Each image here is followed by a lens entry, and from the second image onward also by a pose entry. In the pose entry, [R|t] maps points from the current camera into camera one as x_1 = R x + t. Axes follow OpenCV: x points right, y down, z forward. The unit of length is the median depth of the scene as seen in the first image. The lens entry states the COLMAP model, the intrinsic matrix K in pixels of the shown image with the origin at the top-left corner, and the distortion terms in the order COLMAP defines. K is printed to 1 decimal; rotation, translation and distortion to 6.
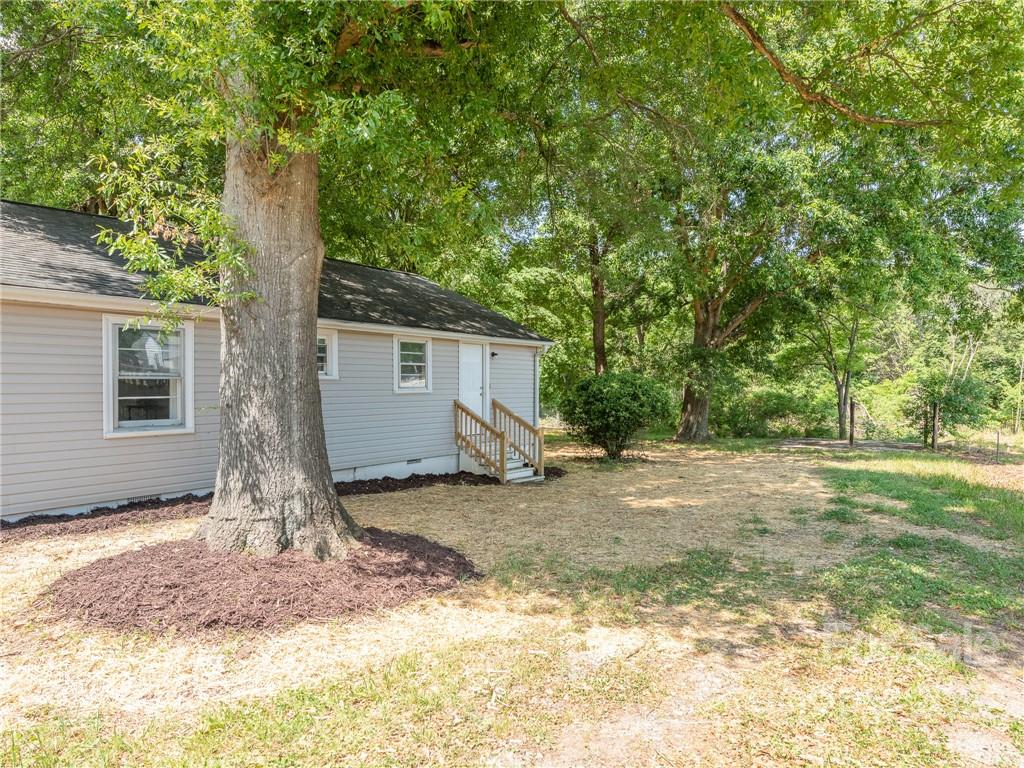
lens RADIAL K [[535.4, 0, 511.2], [0, 535.4, 386.2], [0, 0, 1]] dist [0.000089, 0.000108]
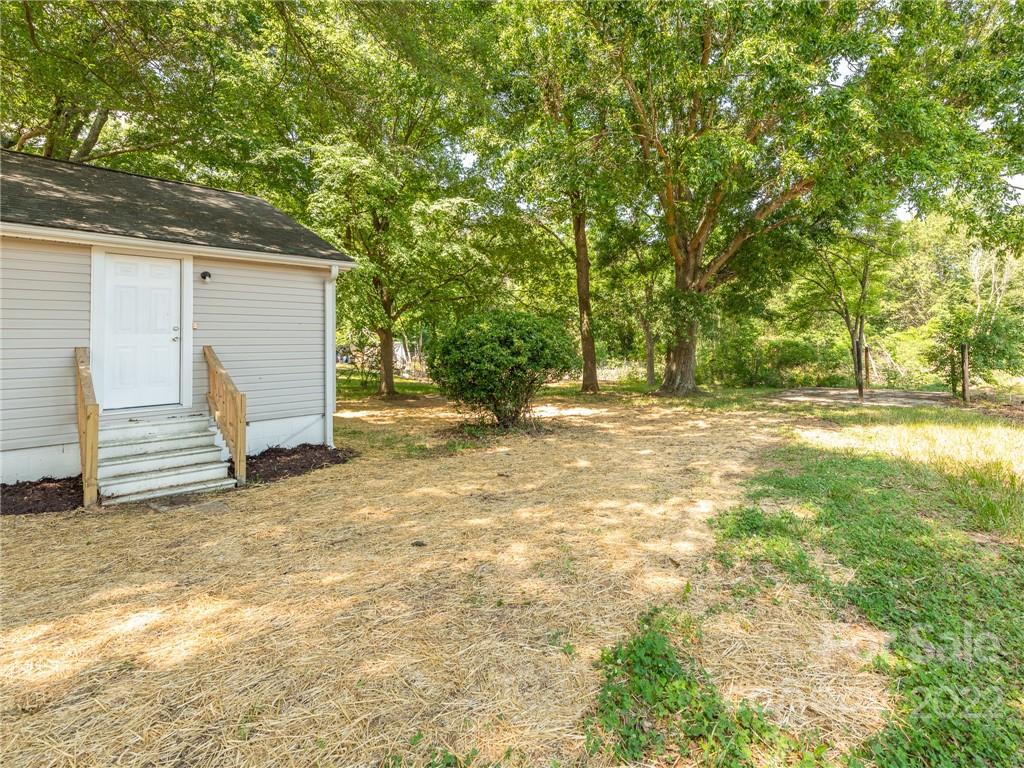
lens RADIAL K [[449.3, 0, 528.1], [0, 449.3, 316.9], [0, 0, 1]] dist [-0.002493, -0.000376]
pose [[0.994902, -0.027992, -0.096888, 0.147460], [0.022321, 0.998001, -0.059129, 0.010728], [0.098350, 0.056665, 0.993537, 0.187452]]
